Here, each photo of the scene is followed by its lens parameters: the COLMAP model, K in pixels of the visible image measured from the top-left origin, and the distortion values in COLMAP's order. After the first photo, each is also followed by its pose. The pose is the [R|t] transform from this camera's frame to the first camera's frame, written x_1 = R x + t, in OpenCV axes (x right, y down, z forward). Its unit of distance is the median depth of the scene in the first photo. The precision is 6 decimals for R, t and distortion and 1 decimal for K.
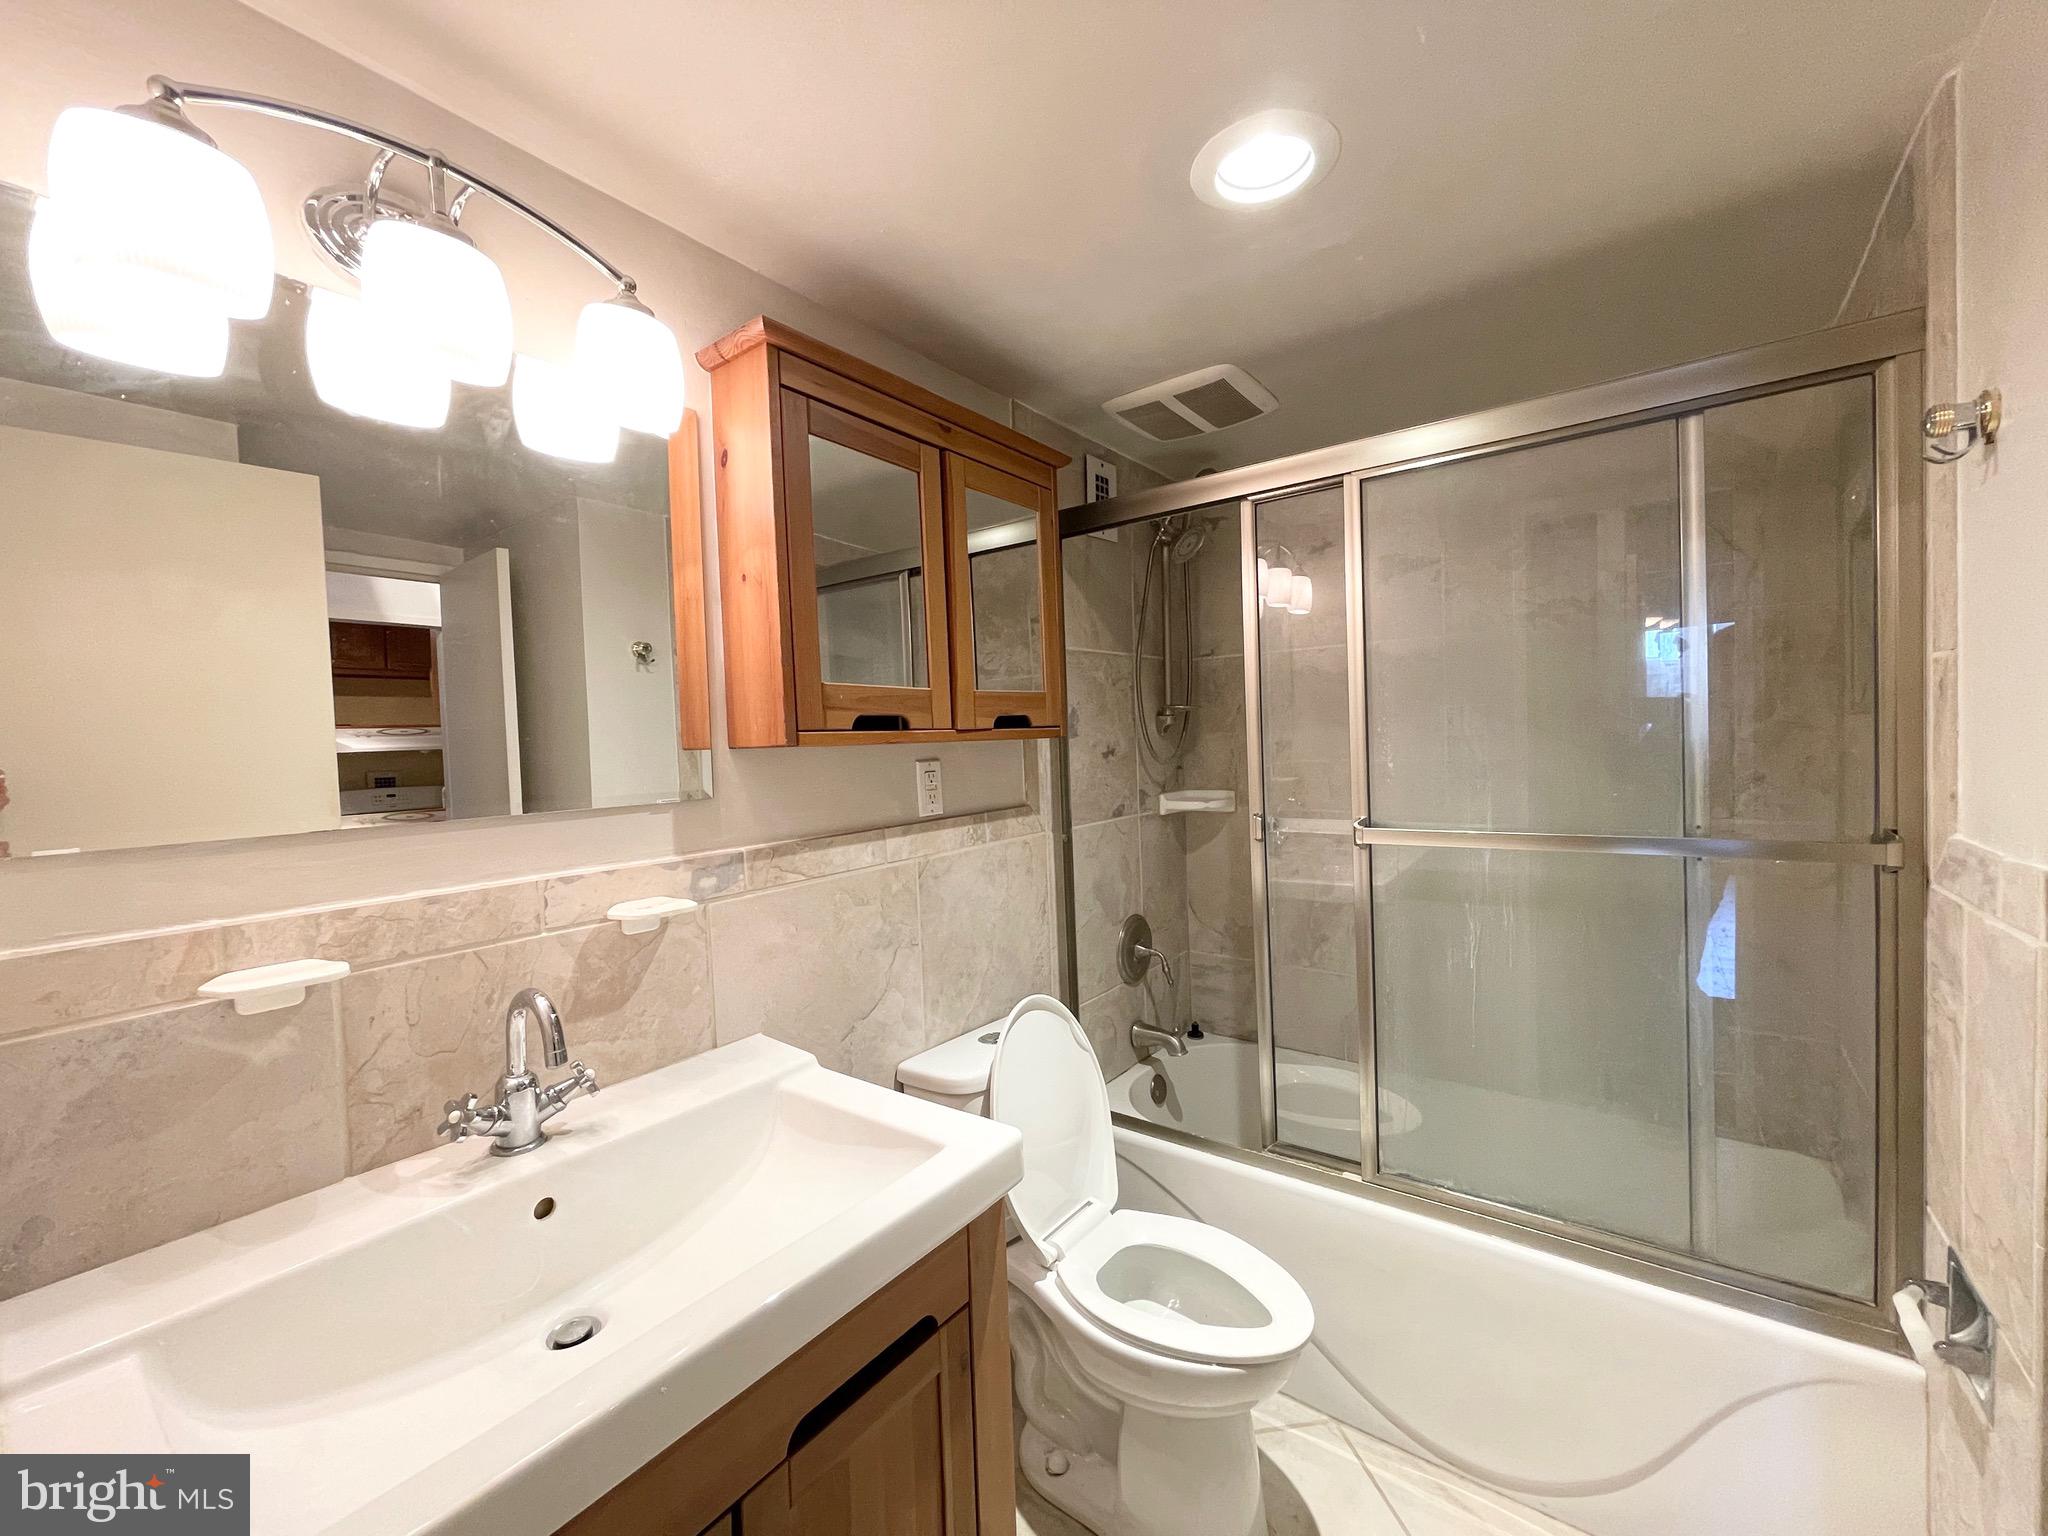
lens RADIAL K [[823.8, 0, 1028.4], [0, 823.8, 762.9], [0, 0, 1]] dist [-0.001633, -0.000493]
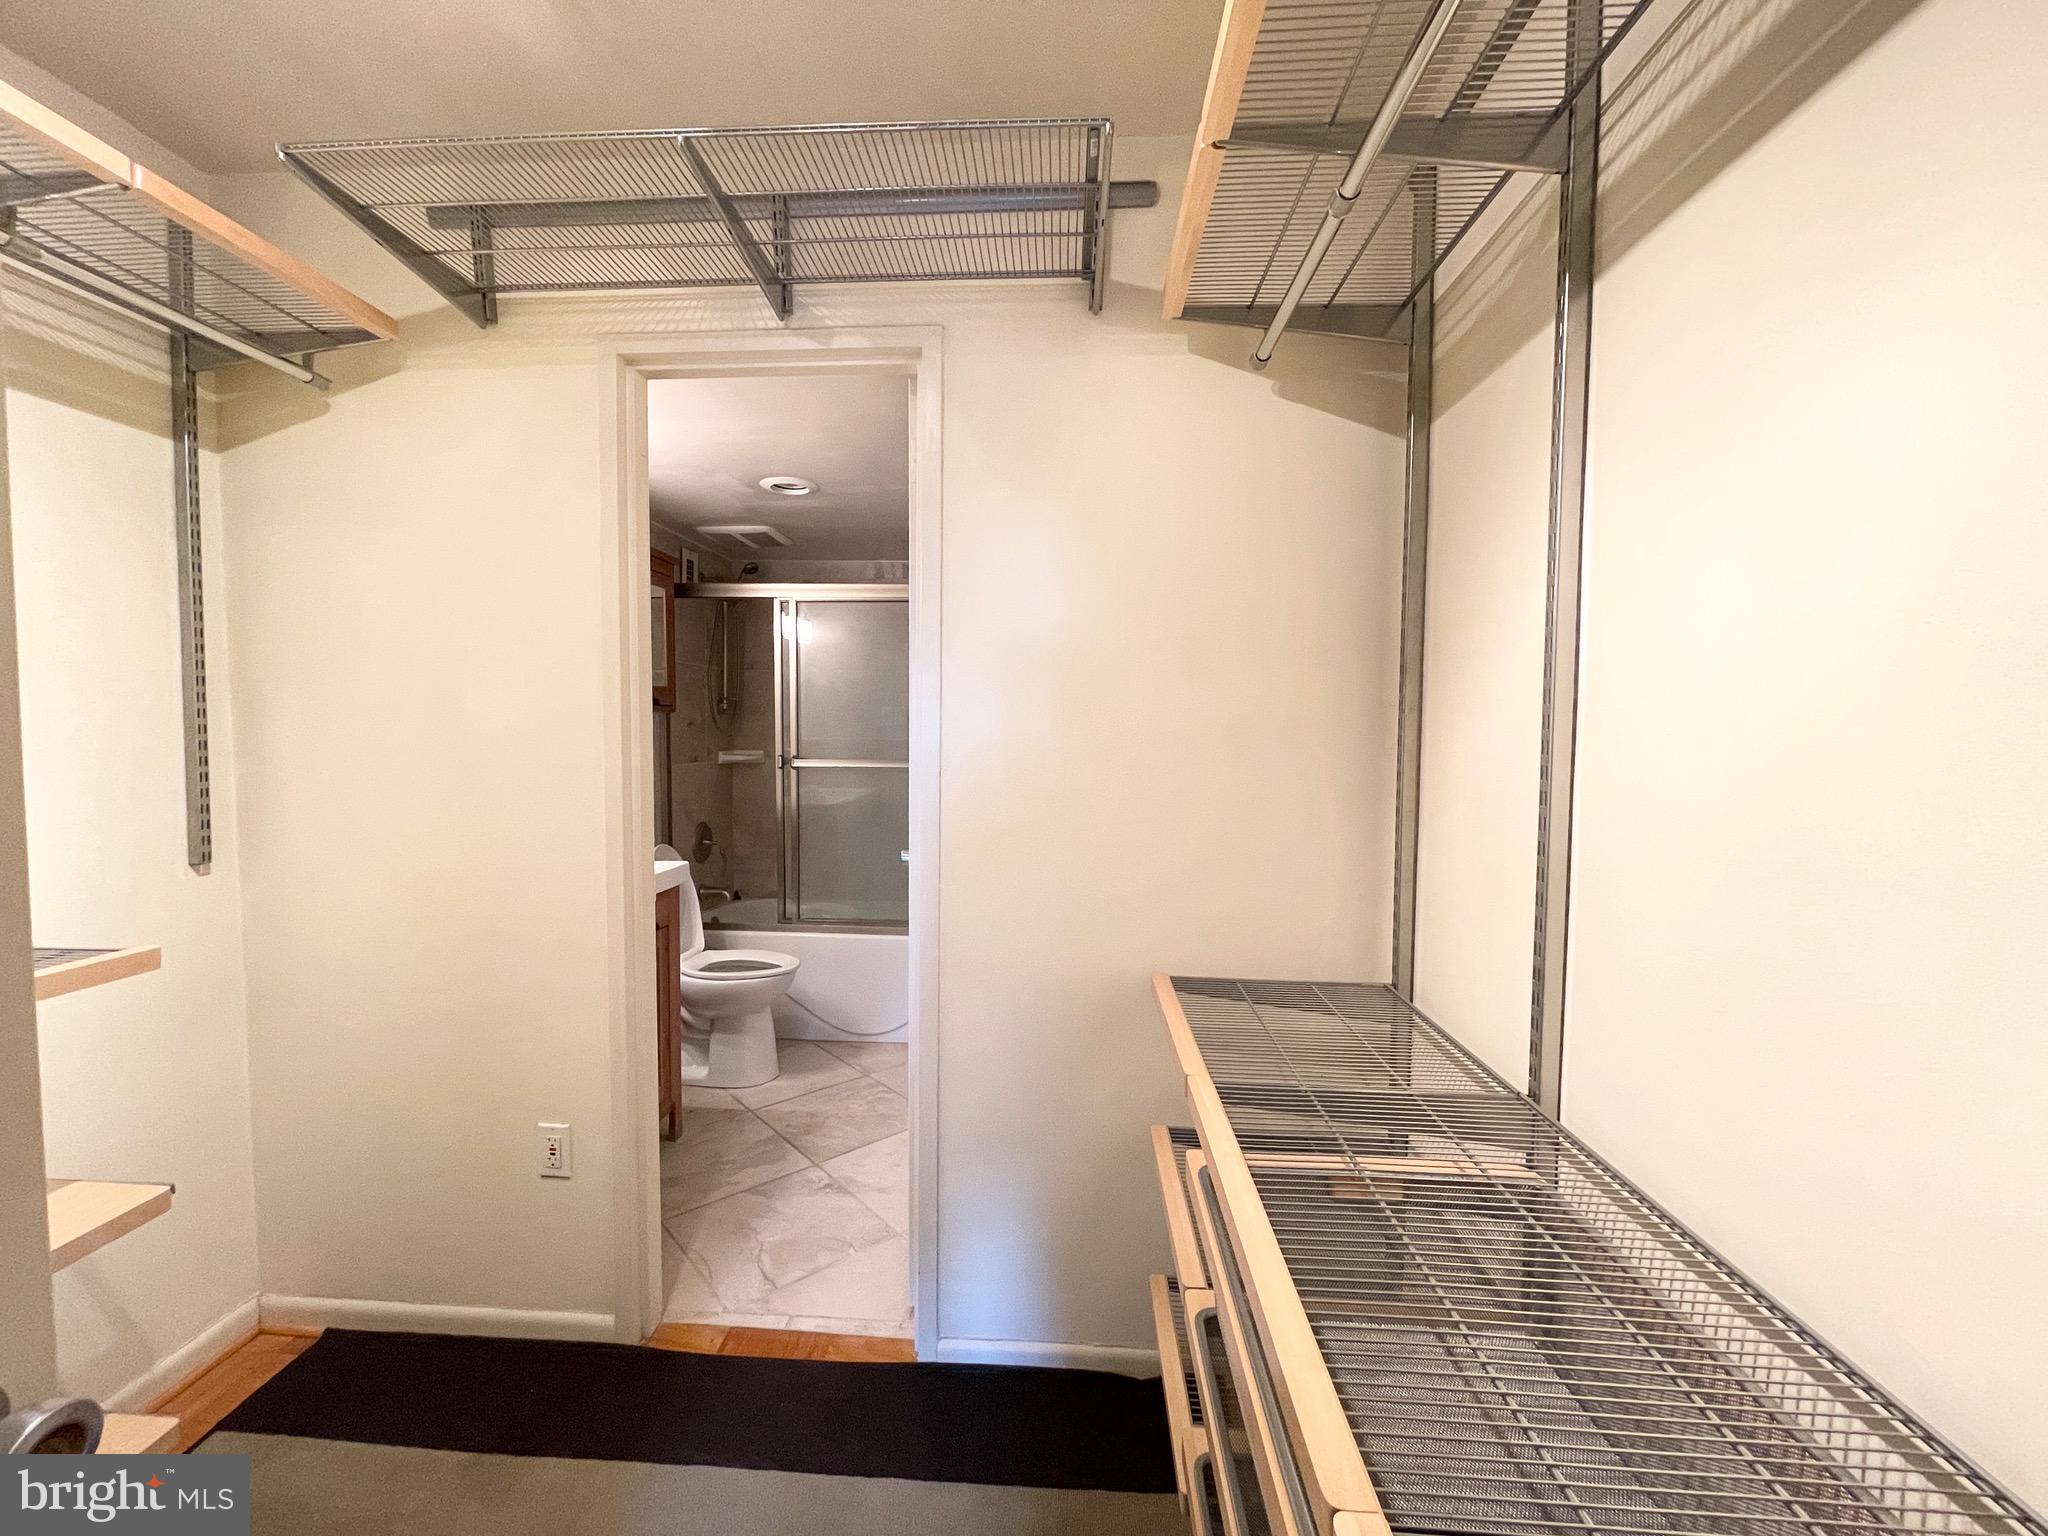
lens RADIAL K [[823.8, 0, 1022.5], [0, 823.8, 764.9], [0, 0, 1]] dist [-0.001633, -0.000493]
pose [[0.840291, 0.016153, 0.541895, -0.345359], [-0.020929, 0.999777, 0.002652, 0.075996], [-0.541731, -0.013569, 0.840442, -1.115217]]
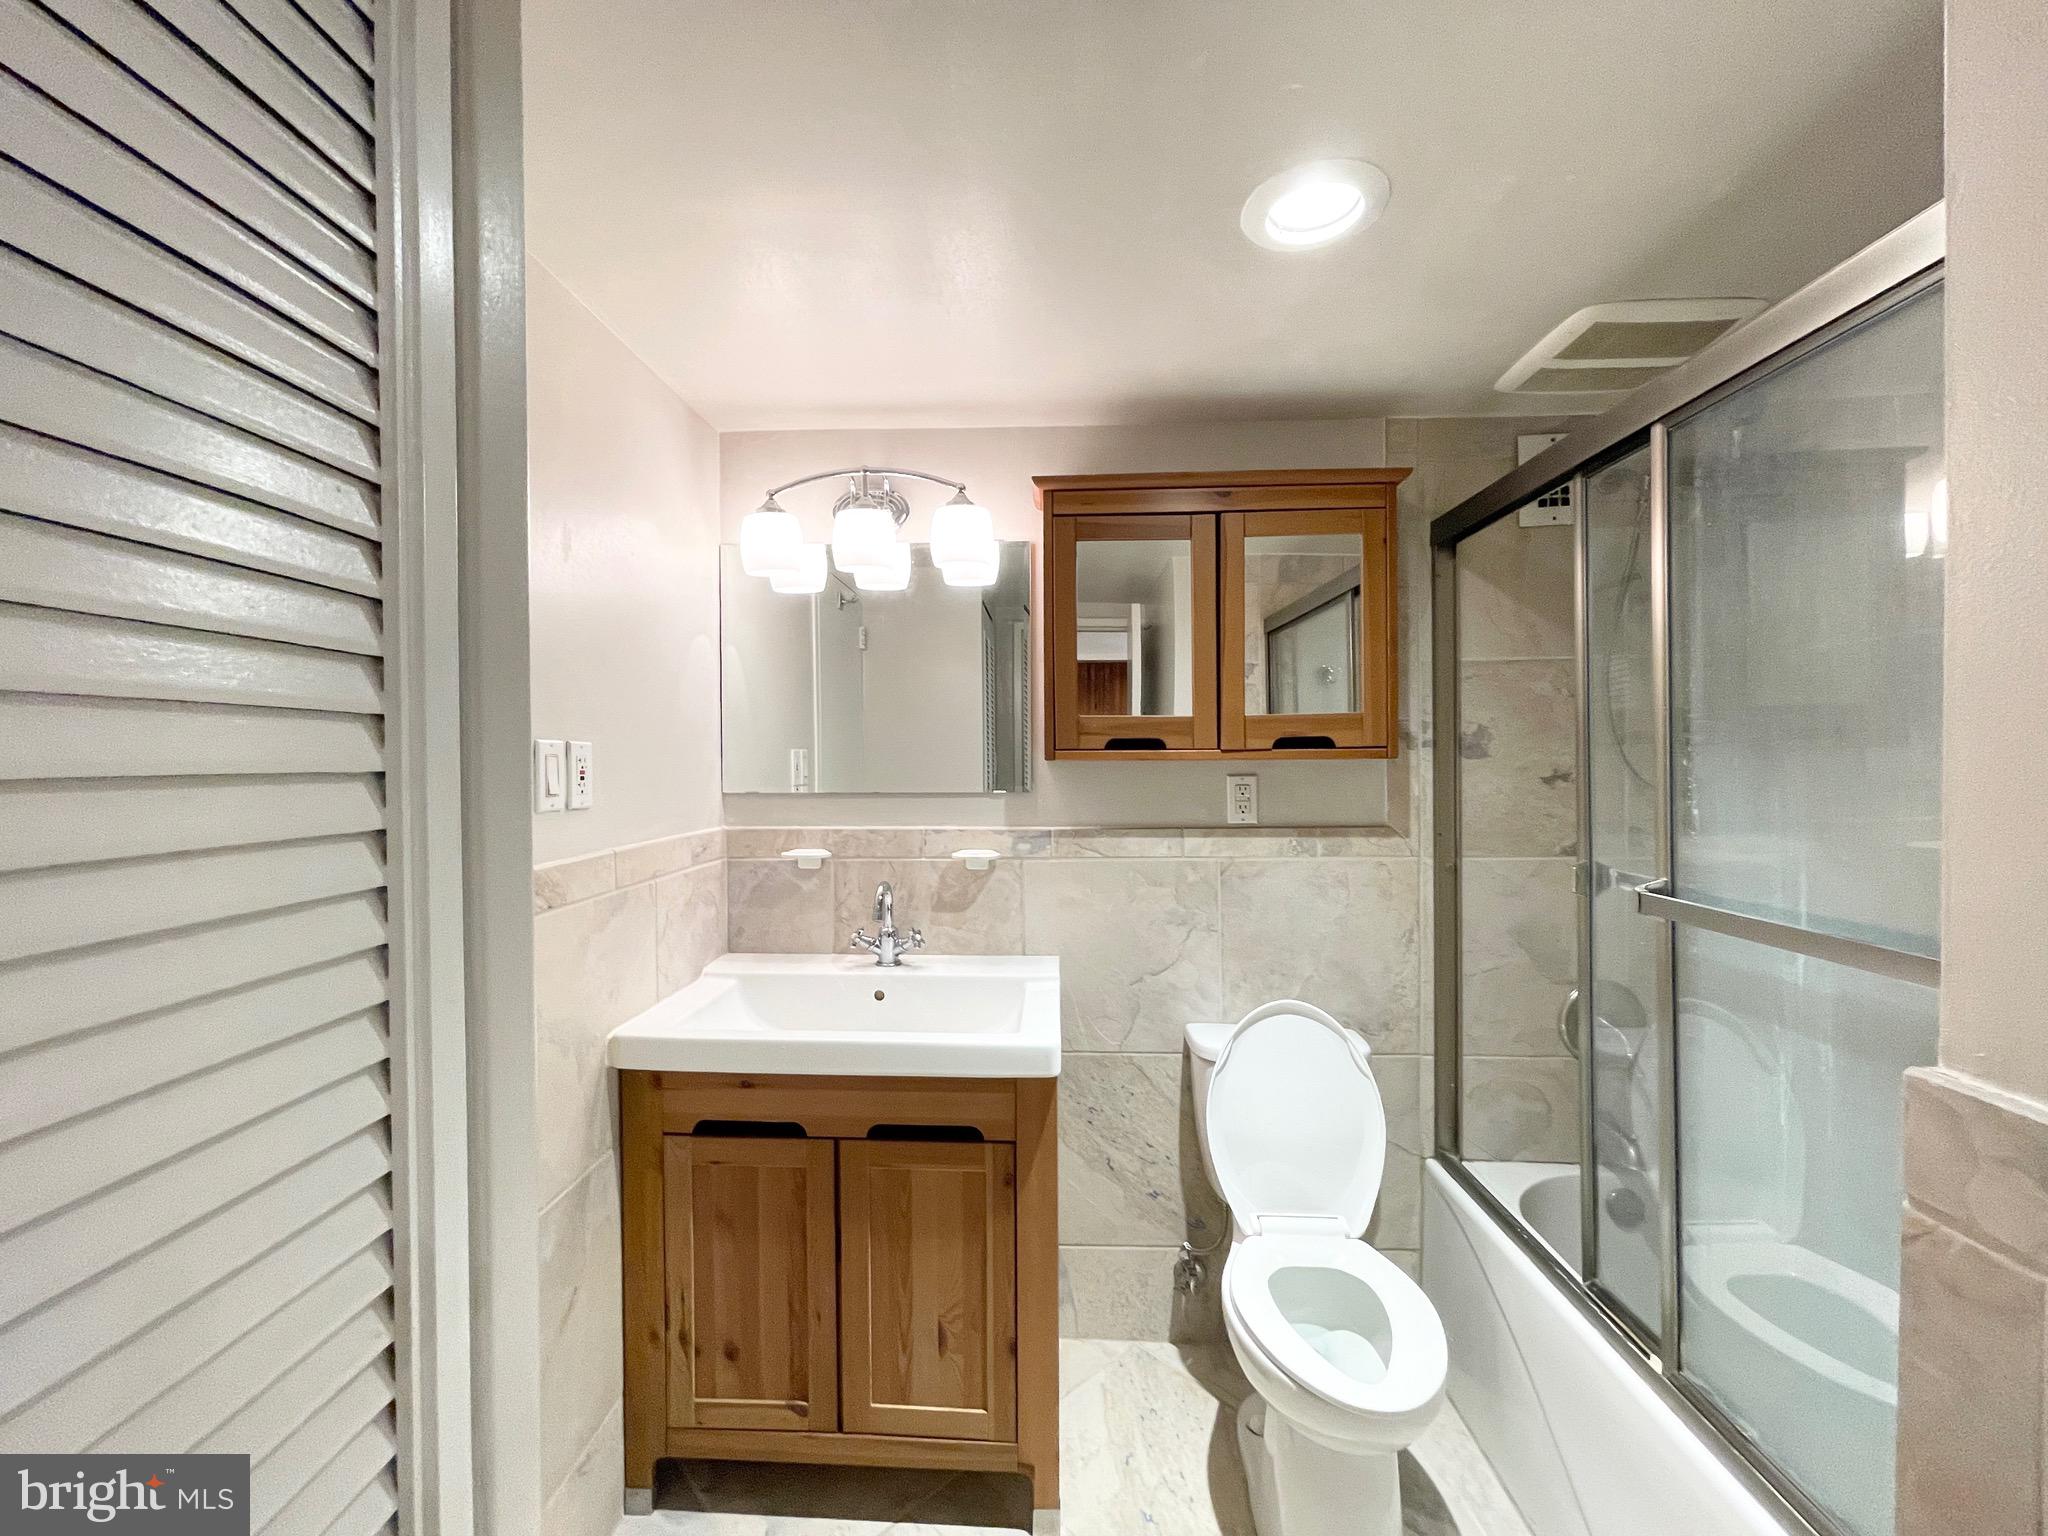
lens RADIAL K [[823.8, 0, 1020.2], [0, 823.8, 765.0], [0, 0, 1]] dist [-0.001633, -0.000493]
pose [[0.557681, 0.037069, -0.829227, 0.699143], [-0.039543, 0.999055, 0.018067, -0.027826], [0.829113, 0.022715, 0.558620, 0.106551]]
